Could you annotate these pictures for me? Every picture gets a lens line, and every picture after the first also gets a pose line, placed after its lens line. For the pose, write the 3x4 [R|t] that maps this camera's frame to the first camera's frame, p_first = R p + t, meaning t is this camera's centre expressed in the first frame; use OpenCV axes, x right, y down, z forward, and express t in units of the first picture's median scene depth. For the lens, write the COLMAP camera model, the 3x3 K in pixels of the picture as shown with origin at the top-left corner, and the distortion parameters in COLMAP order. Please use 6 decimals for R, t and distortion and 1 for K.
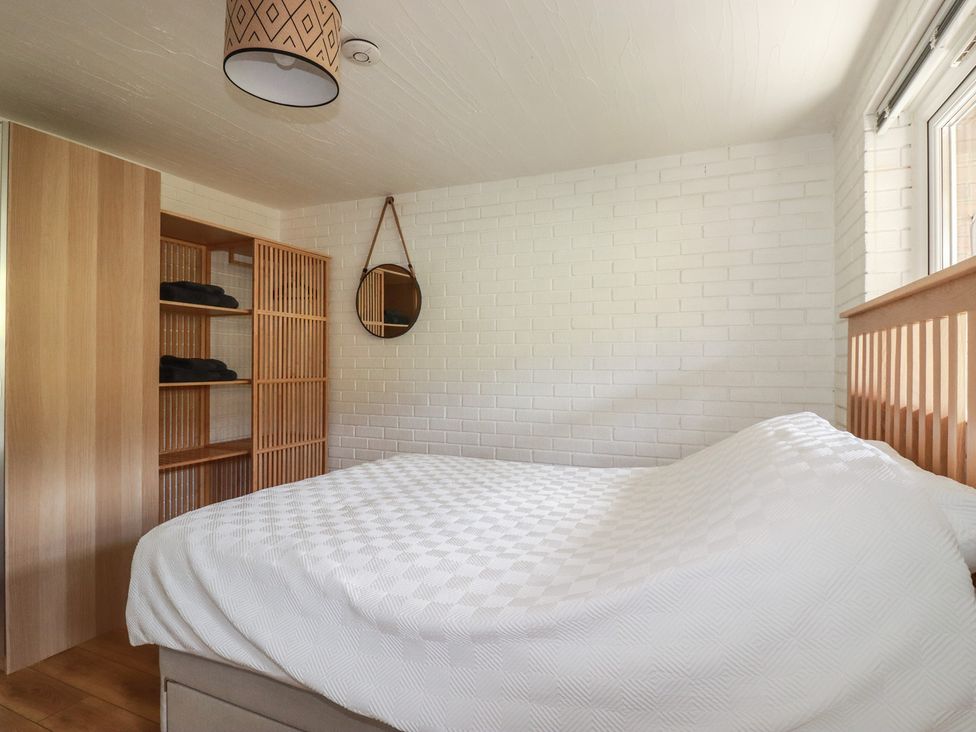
lens RADIAL K [[559.0, 0, 488.8], [0, 559.0, 362.5], [0, 0, 1]] dist [0.001812, -0.014936]
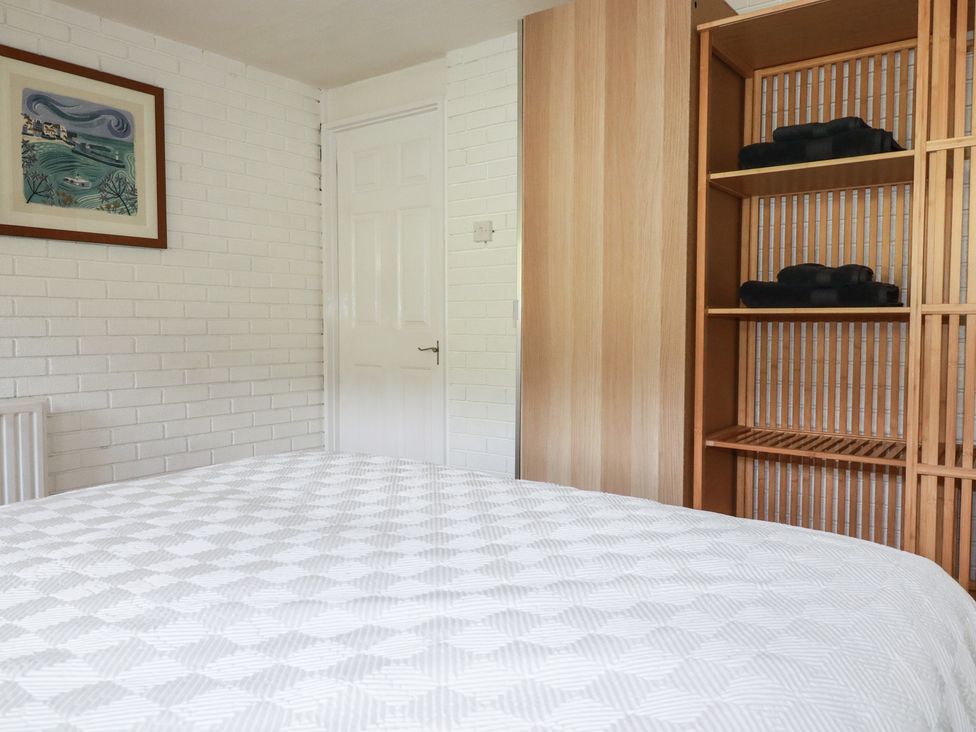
lens RADIAL K [[696.4, 0, 488.0], [0, 696.4, 366.0], [0, 0, 1]] dist [-0.002110, -0.002850]
pose [[0.714231, 0.071775, -0.696220, -0.146703], [0.014042, 0.993058, 0.116783, 0.006591], [0.699769, -0.093186, 0.708265, 0.206706]]
